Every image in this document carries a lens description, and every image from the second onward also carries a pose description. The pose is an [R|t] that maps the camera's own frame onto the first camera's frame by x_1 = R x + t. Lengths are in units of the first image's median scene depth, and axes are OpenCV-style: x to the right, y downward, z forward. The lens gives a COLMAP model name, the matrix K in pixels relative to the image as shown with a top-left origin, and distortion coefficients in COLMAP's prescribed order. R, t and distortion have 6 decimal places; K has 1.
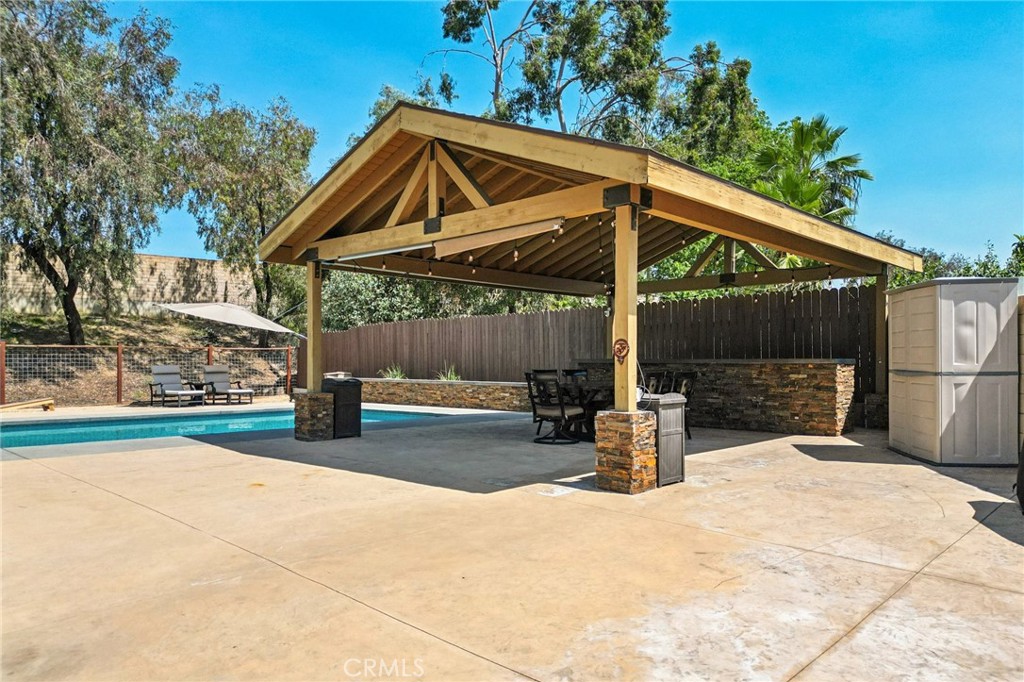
lens RADIAL K [[723.0, 0, 515.6], [0, 723.0, 349.2], [0, 0, 1]] dist [0.091809, -0.116912]
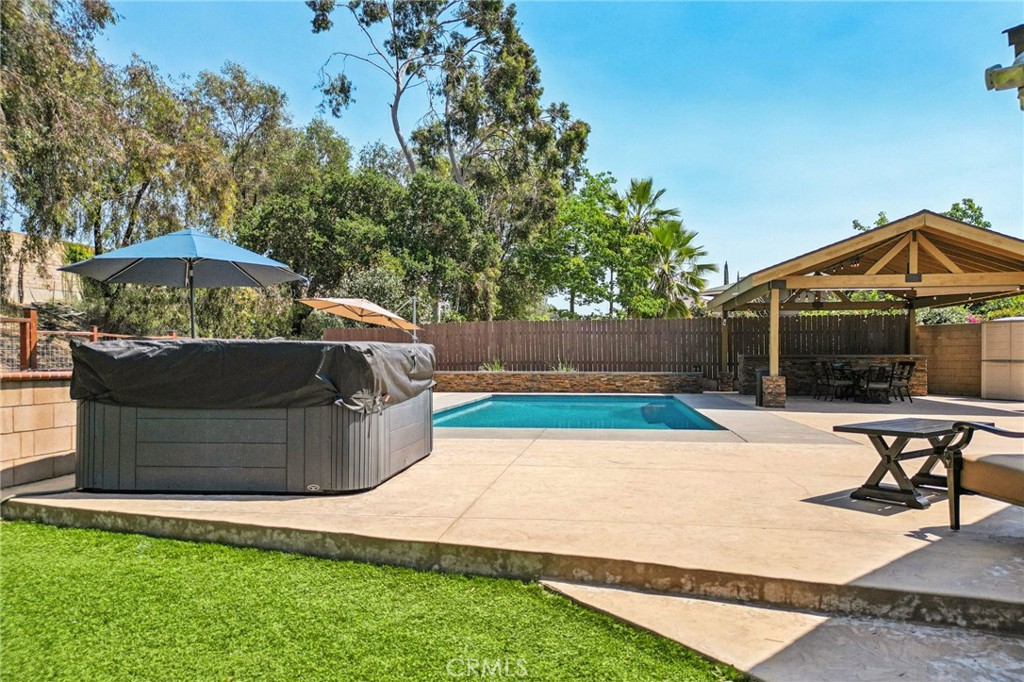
lens RADIAL K [[723.0, 0, 515.6], [0, 723.0, 349.2], [0, 0, 1]] dist [0.091809, -0.116912]
pose [[0.816957, 0.006821, 0.576659, -1.612848], [-0.009835, 0.999949, 0.002106, 0.006273], [-0.576615, -0.007392, 0.816982, 0.085525]]
